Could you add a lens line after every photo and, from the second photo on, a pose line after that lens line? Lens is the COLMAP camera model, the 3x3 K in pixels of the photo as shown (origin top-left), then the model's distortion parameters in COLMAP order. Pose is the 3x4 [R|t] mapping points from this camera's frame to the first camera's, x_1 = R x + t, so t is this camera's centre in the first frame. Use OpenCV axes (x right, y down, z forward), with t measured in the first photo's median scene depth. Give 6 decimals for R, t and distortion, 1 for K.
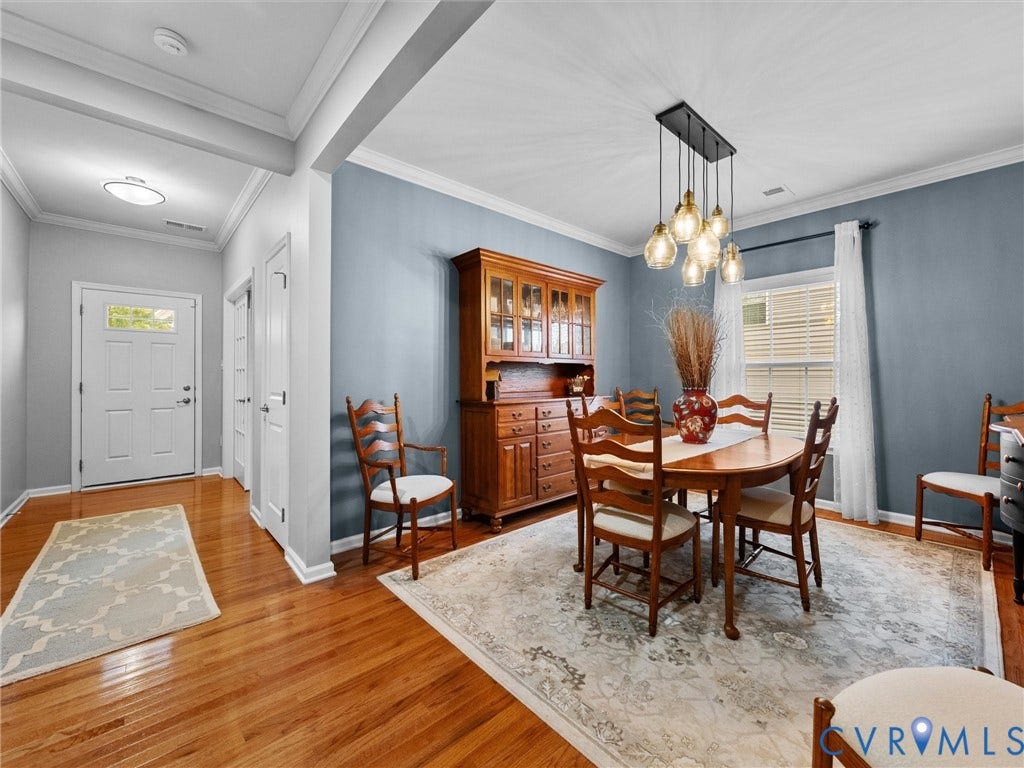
lens RADIAL K [[431.7, 0, 507.7], [0, 431.7, 371.4], [0, 0, 1]] dist [0.000300, -0.000221]
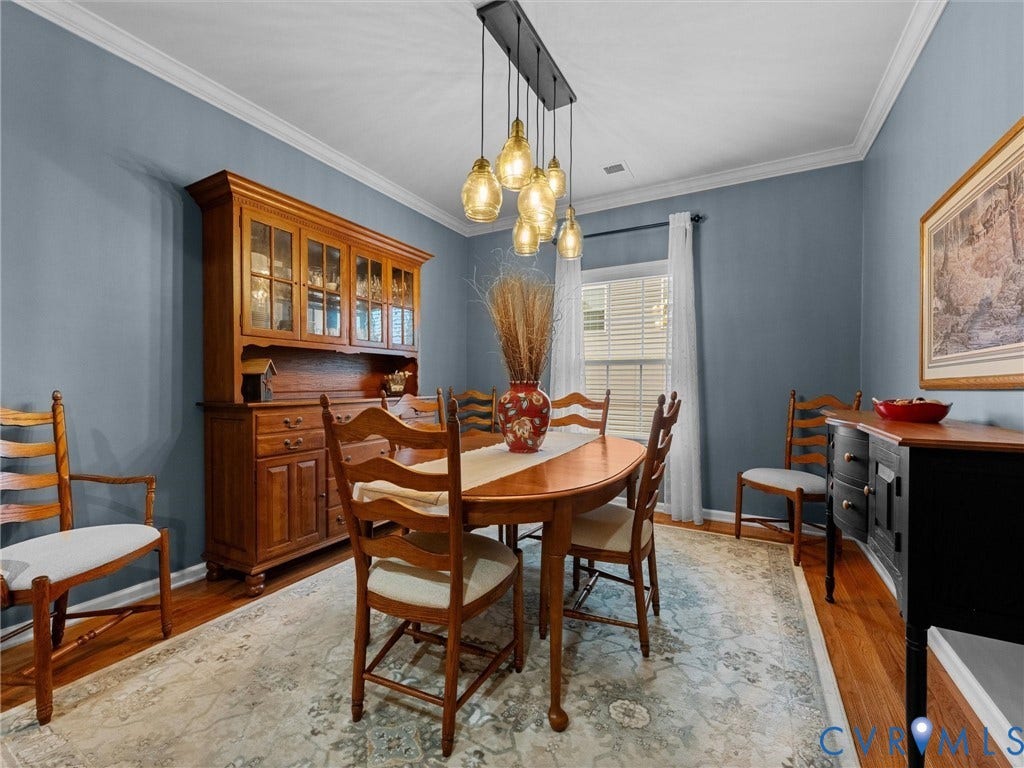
lens RADIAL K [[431.7, 0, 511.0], [0, 431.7, 386.6], [0, 0, 1]] dist [0.000300, -0.000221]
pose [[0.946878, 0.001220, 0.321591, 0.148666], [-0.007503, 0.999804, 0.018296, 0.031251], [-0.321506, -0.019737, 0.946702, 0.250132]]
